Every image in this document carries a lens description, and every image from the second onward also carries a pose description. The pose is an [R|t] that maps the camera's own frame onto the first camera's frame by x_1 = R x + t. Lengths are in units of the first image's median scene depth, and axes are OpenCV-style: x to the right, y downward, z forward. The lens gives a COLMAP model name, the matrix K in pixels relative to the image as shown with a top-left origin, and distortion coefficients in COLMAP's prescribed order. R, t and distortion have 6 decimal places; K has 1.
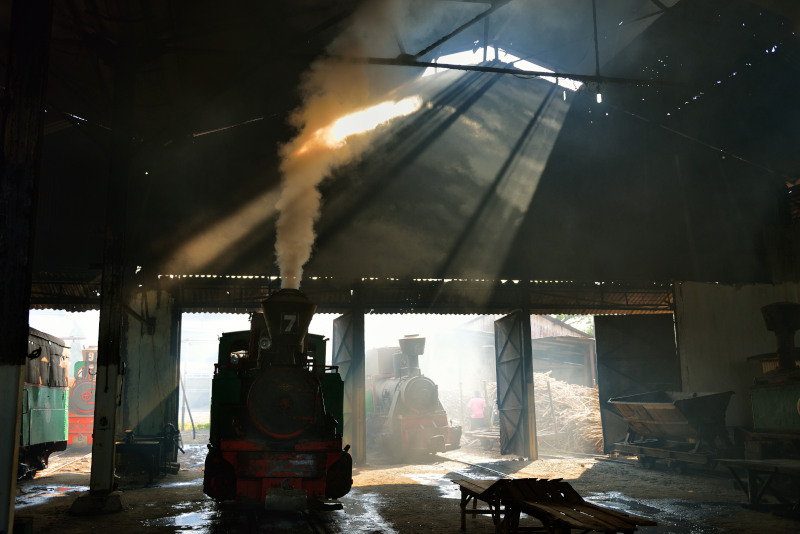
lens RADIAL K [[766.6, 0, 406.5], [0, 766.6, 263.3], [0, 0, 1]] dist [-0.014707, 0.000000]
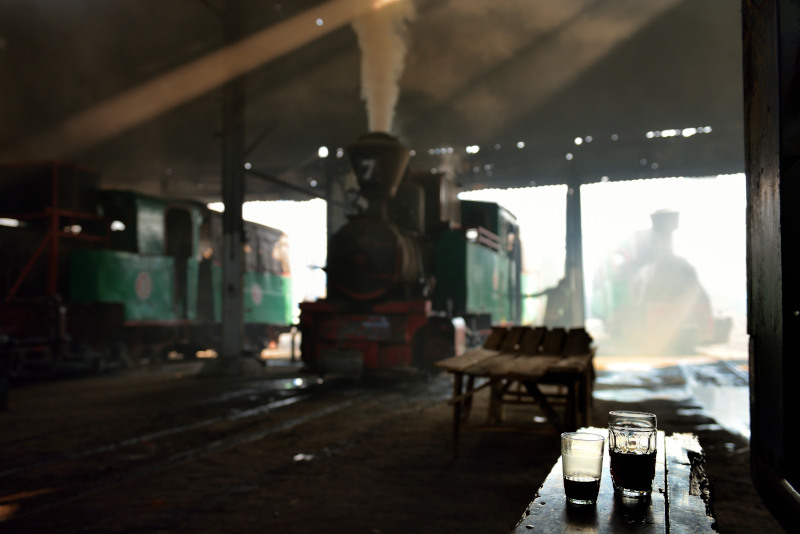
lens RADIAL K [[799.1, 0, 402.2], [0, 799.1, 267.3], [0, 0, 1]] dist [-0.011283, 0.000000]
pose [[0.880076, -0.029025, -0.473944, 0.191263], [0.080586, 0.992780, 0.088843, 0.069358], [0.467944, -0.116382, 0.876062, 0.133803]]
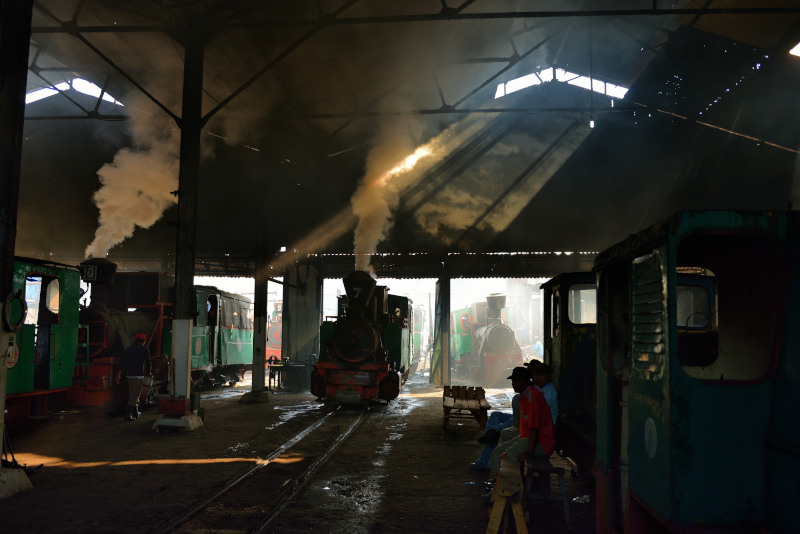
lens RADIAL K [[725.6, 0, 403.8], [0, 725.6, 260.9], [0, 0, 1]] dist [-0.020946, 0.000000]
pose [[0.962168, -0.011032, -0.272235, 0.227583], [0.028526, 0.997768, 0.060384, -0.049694], [0.270961, -0.065865, 0.960334, -0.281309]]
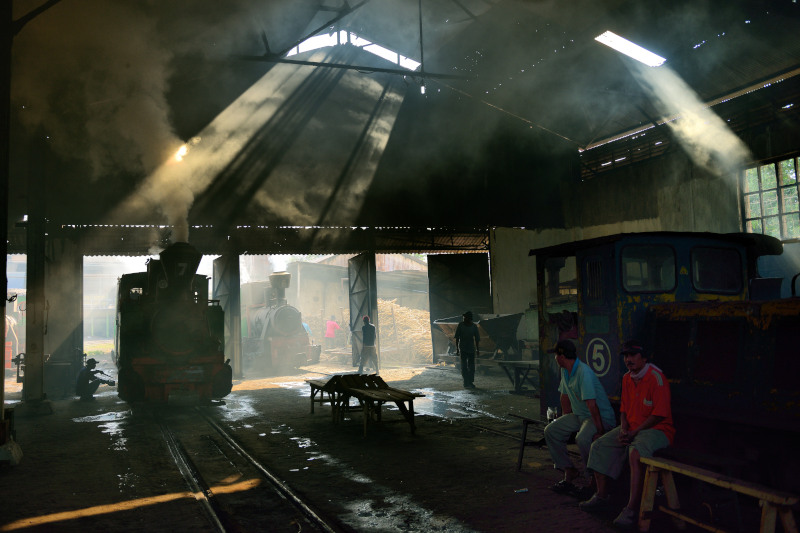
lens RADIAL K [[725.6, 0, 393.6], [0, 725.6, 254.4], [0, 0, 1]] dist [-0.020946, 0.000000]
pose [[0.987943, -0.008678, 0.154574, 0.009272], [-0.003713, 0.996812, 0.079696, -0.029888], [-0.154773, -0.079309, 0.984762, -0.178195]]
